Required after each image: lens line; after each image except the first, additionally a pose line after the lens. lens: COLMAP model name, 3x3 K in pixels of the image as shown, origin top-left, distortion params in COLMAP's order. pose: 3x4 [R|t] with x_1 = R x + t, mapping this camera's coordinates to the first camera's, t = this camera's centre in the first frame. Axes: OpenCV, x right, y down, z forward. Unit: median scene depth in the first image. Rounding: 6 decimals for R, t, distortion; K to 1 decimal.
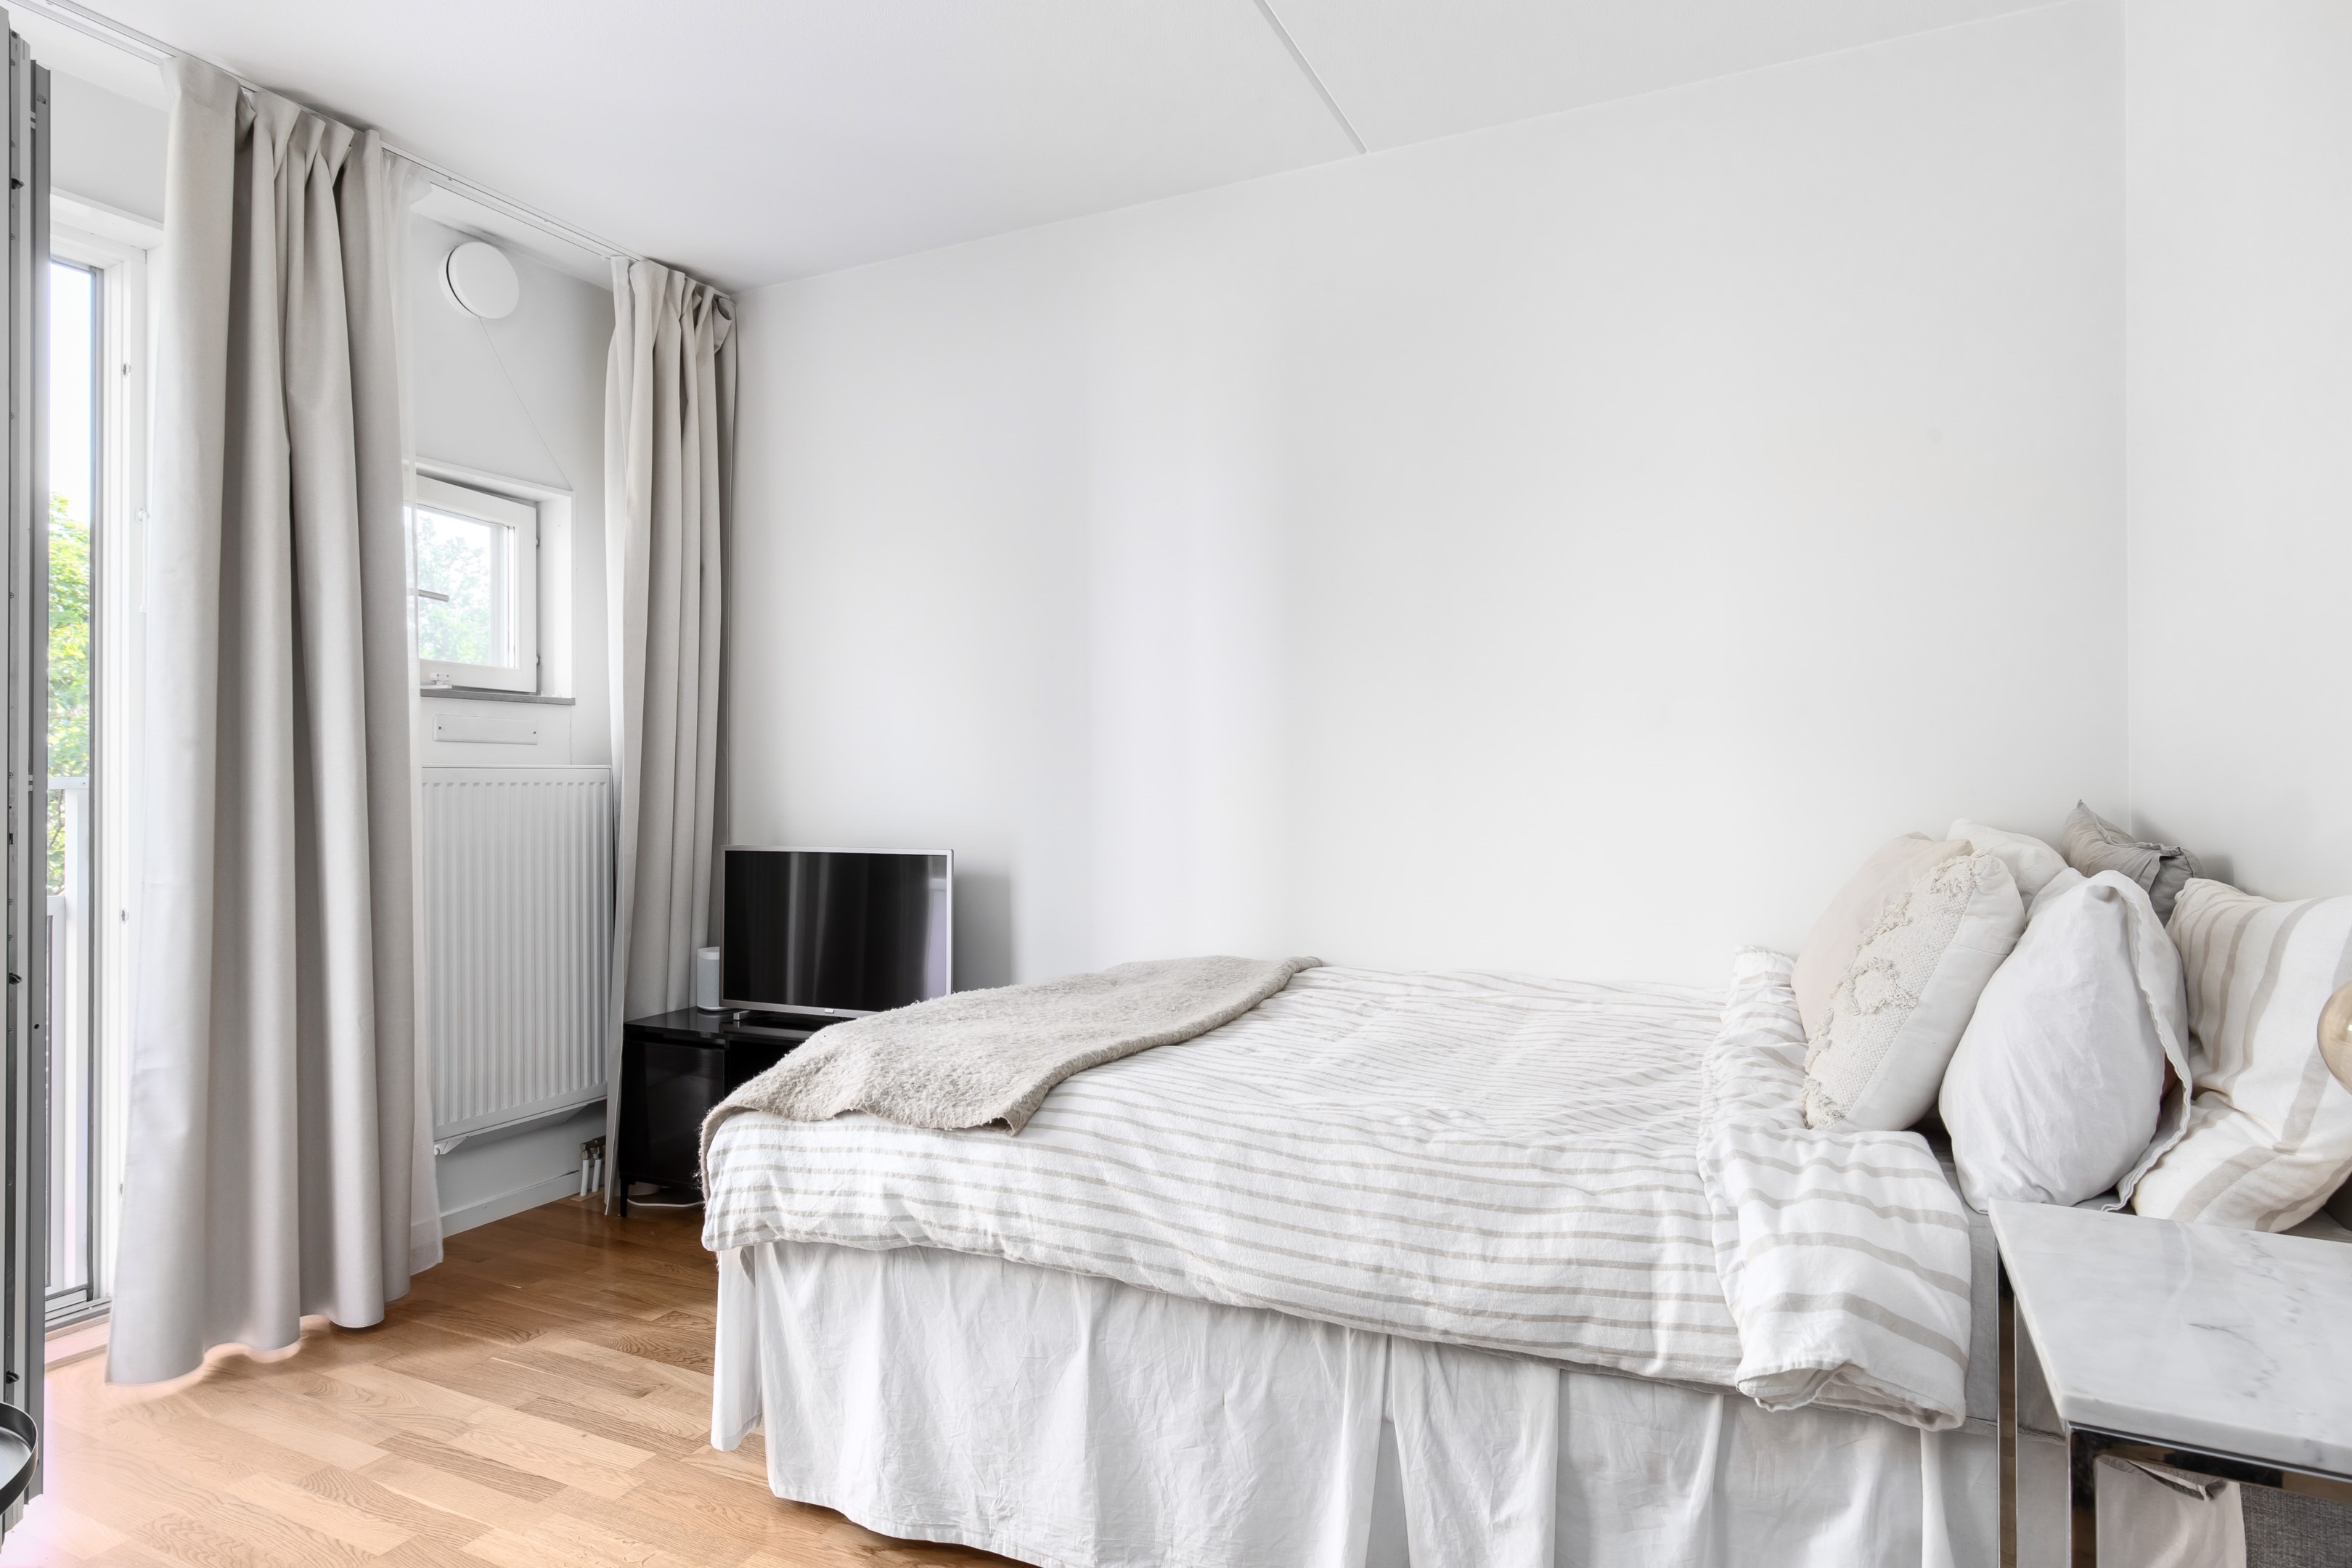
lens RADIAL K [[1271.1, 0, 1185.5], [0, 1271.1, 779.4], [0, 0, 1]] dist [0.004029, -0.001716]
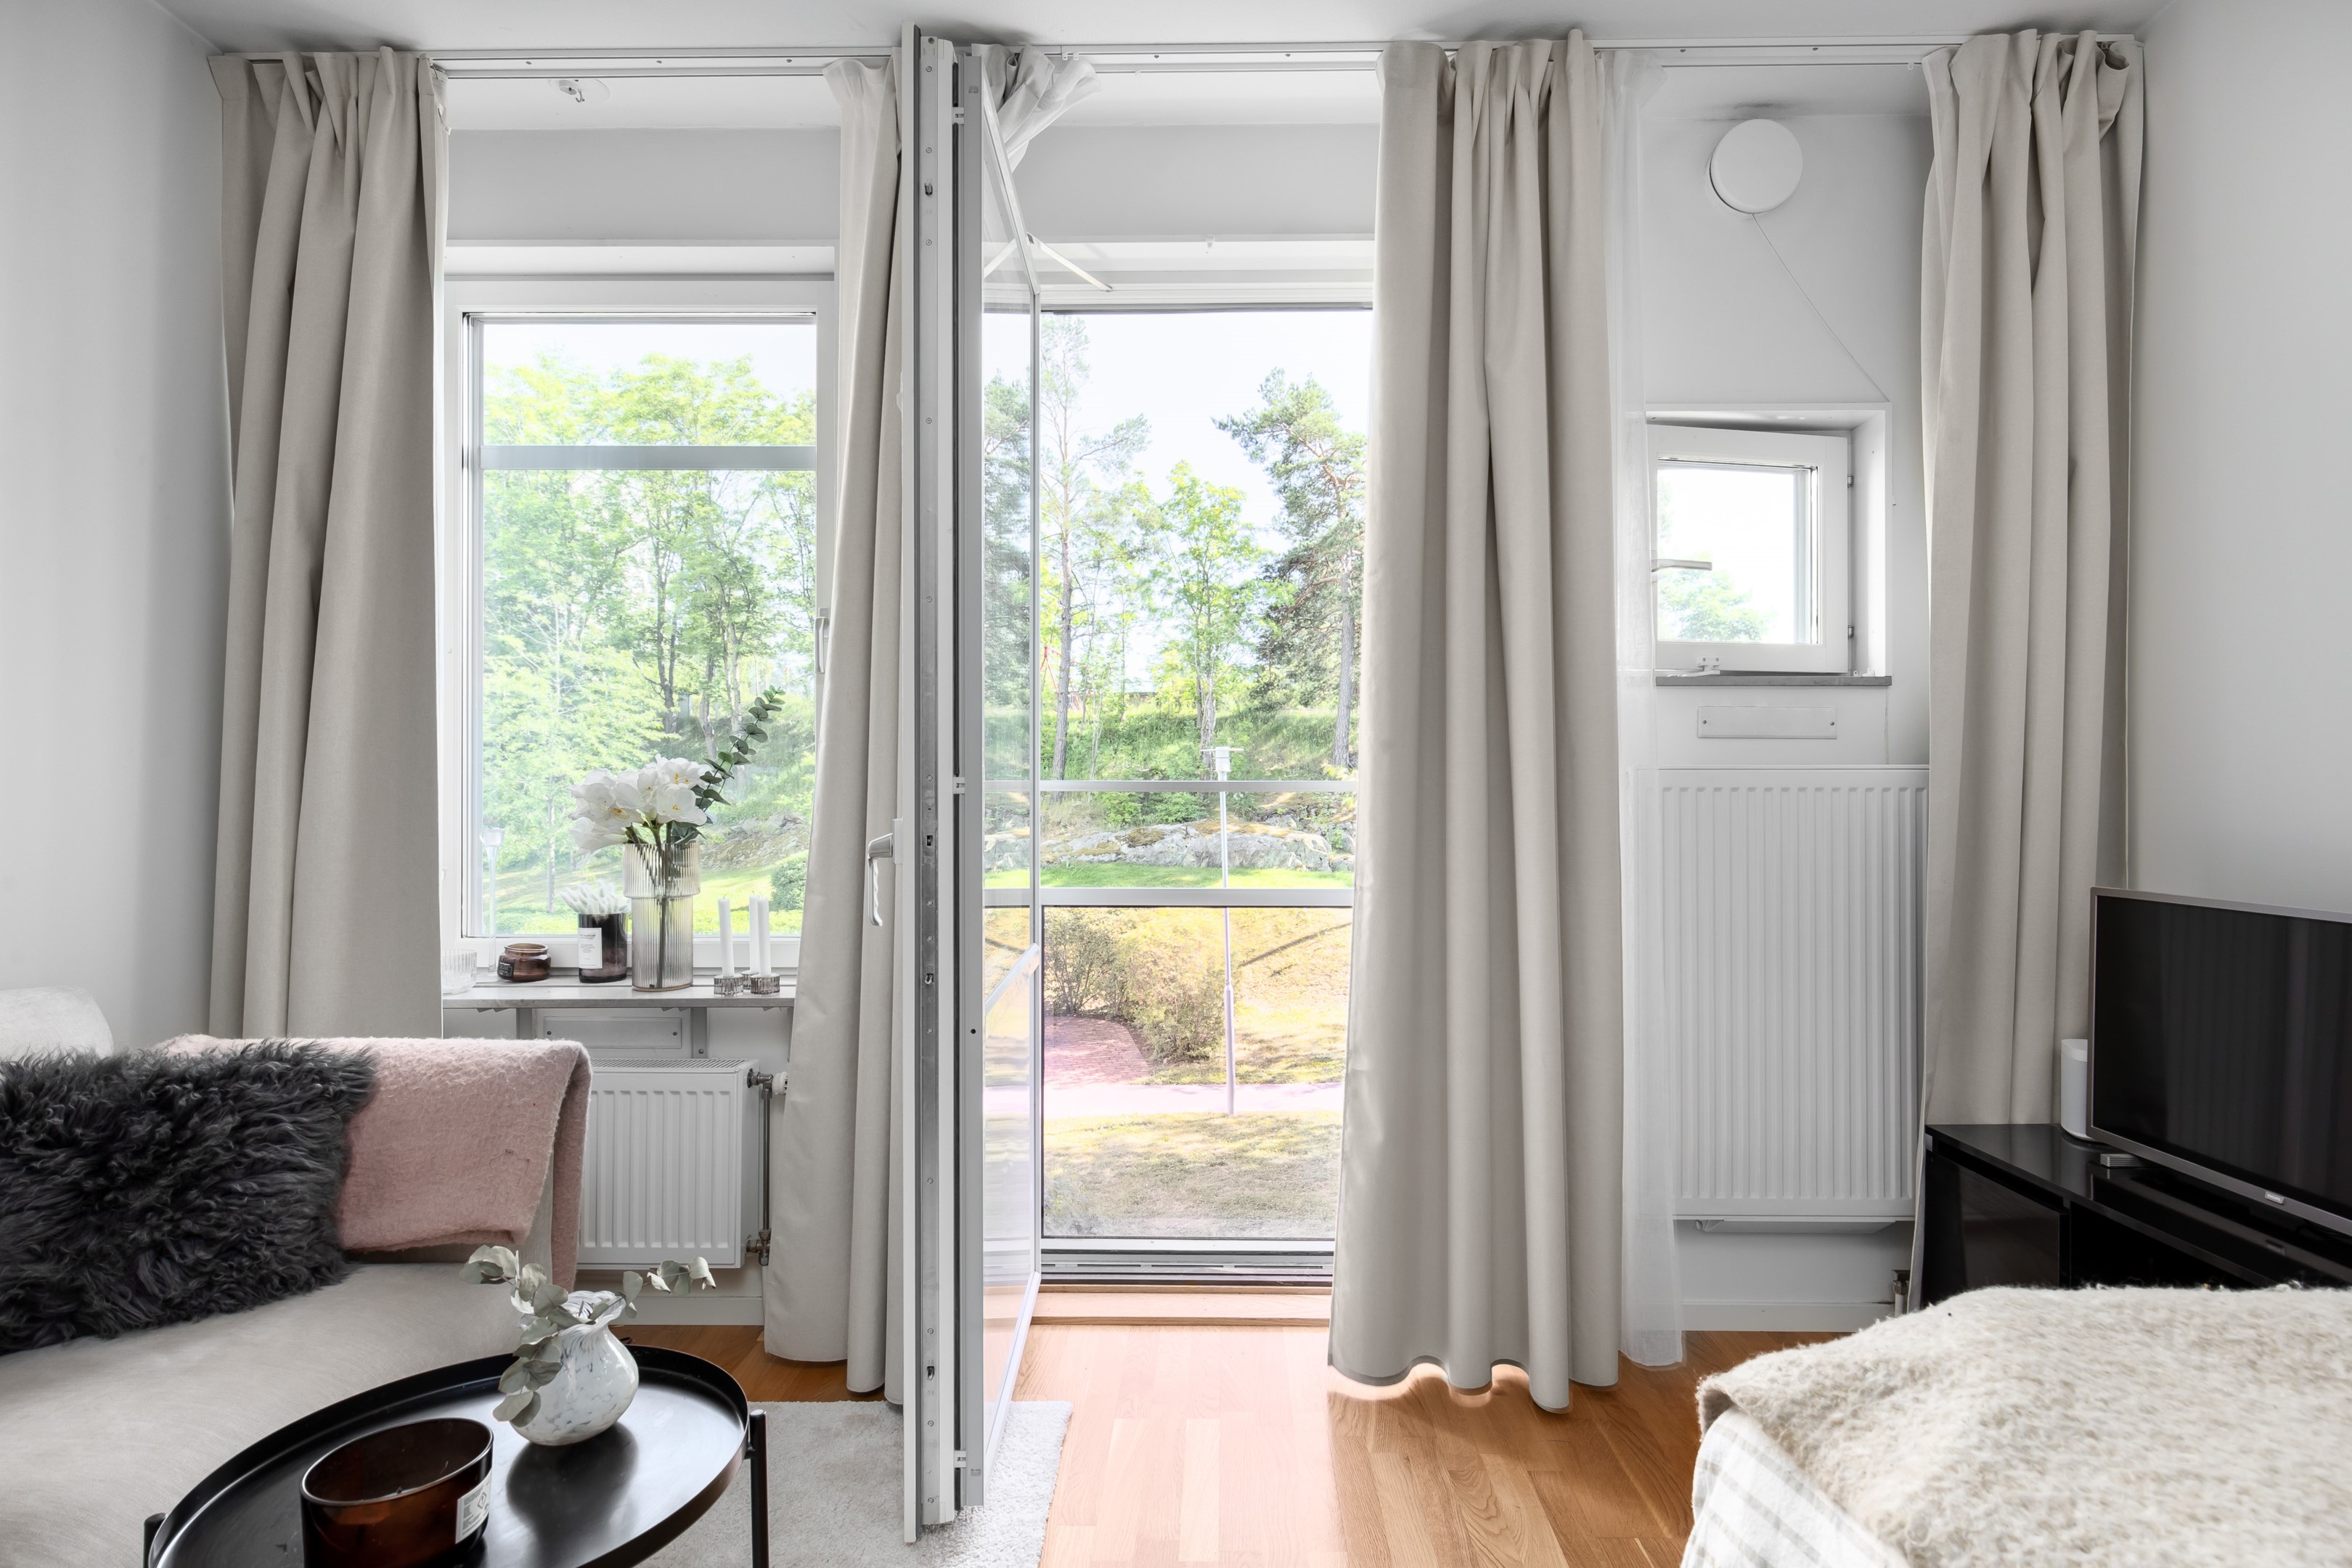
lens RADIAL K [[1229.2, 0, 1182.0], [0, 1229.2, 793.4], [0, 0, 1]] dist [-0.013285, 0.000039]
pose [[0.408267, 0.007383, -0.912833, 0.009916], [-0.003005, 0.999973, 0.006744, 0.001912], [0.912857, -0.000010, 0.408278, 0.330453]]
